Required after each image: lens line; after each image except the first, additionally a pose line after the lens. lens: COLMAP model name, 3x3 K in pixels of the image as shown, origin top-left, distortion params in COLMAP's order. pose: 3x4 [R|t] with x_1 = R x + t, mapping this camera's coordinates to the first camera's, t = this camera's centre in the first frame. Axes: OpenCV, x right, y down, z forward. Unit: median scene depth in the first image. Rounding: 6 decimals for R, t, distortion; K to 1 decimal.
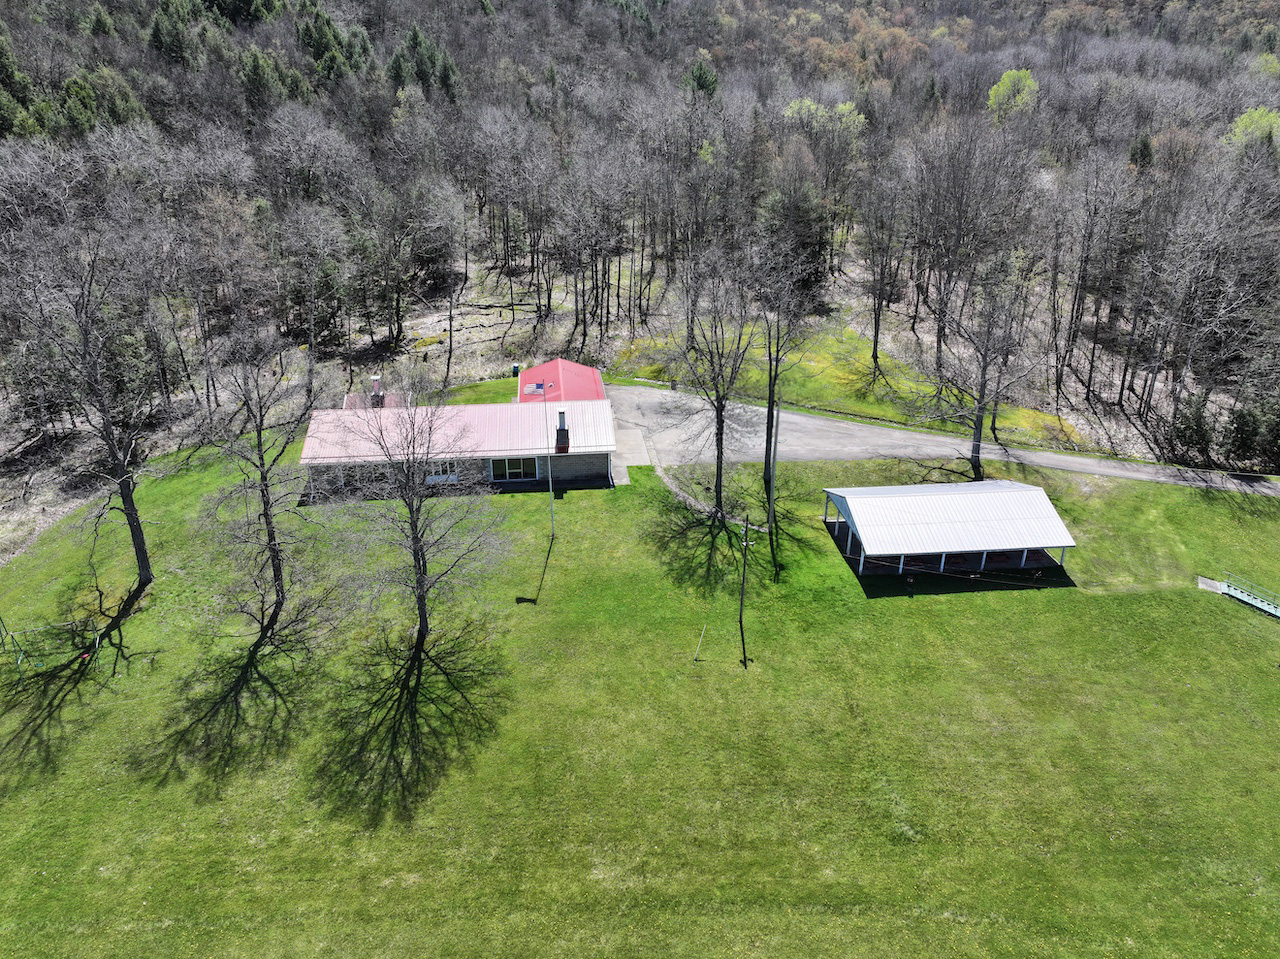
lens RADIAL K [[883.9, 0, 640.0], [0, 883.9, 479.5], [0, 0, 1]] dist [0.001836, 0.000692]
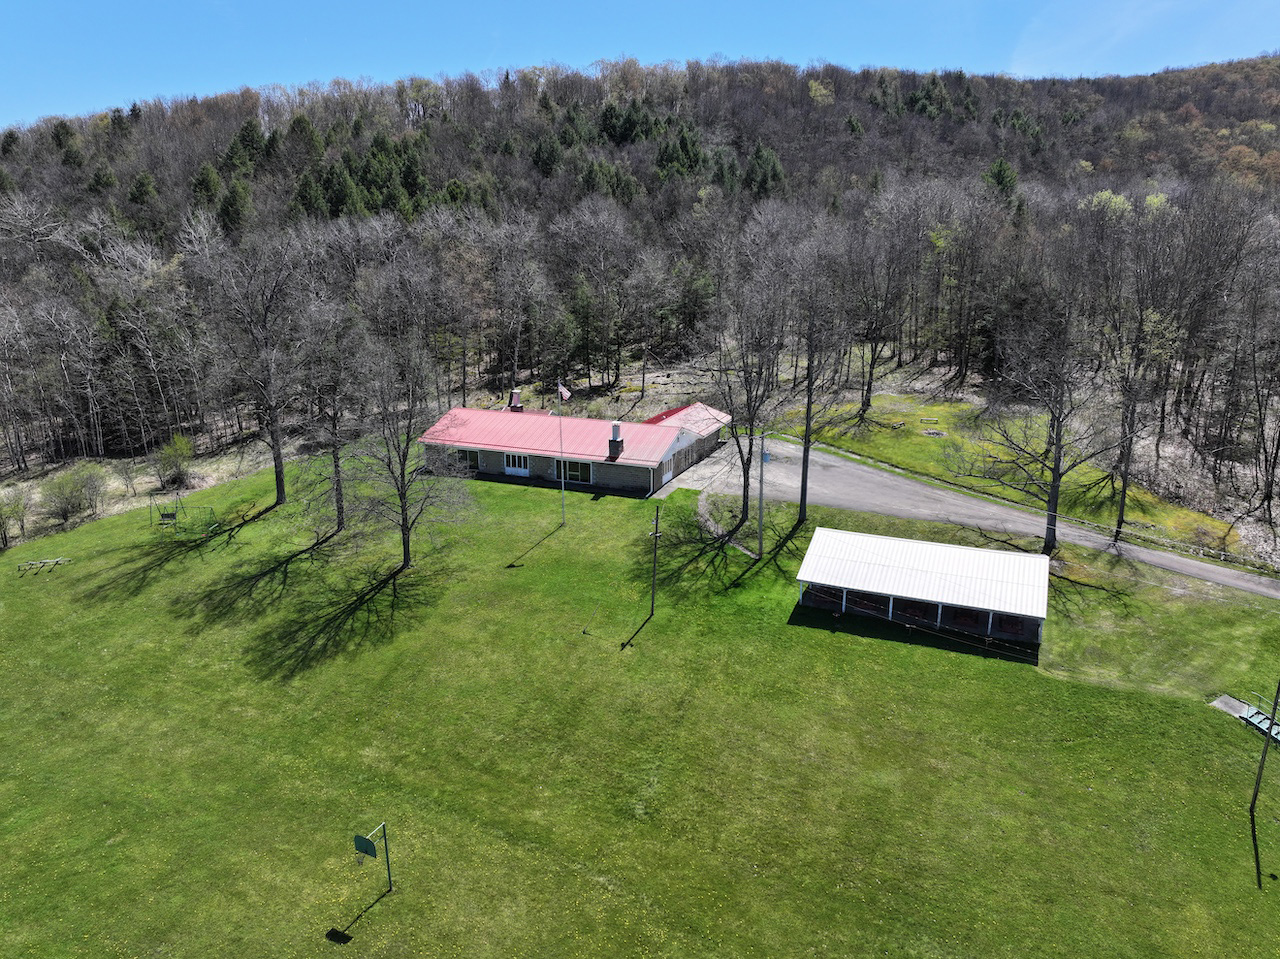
lens RADIAL K [[883.9, 0, 640.0], [0, 883.9, 479.5], [0, 0, 1]] dist [0.001836, 0.000692]
pose [[0.881008, 0.133564, -0.453856, 0.515024], [-0.194750, 0.976657, -0.090625, 0.097181], [0.431158, 0.168230, 0.886455, 0.058016]]
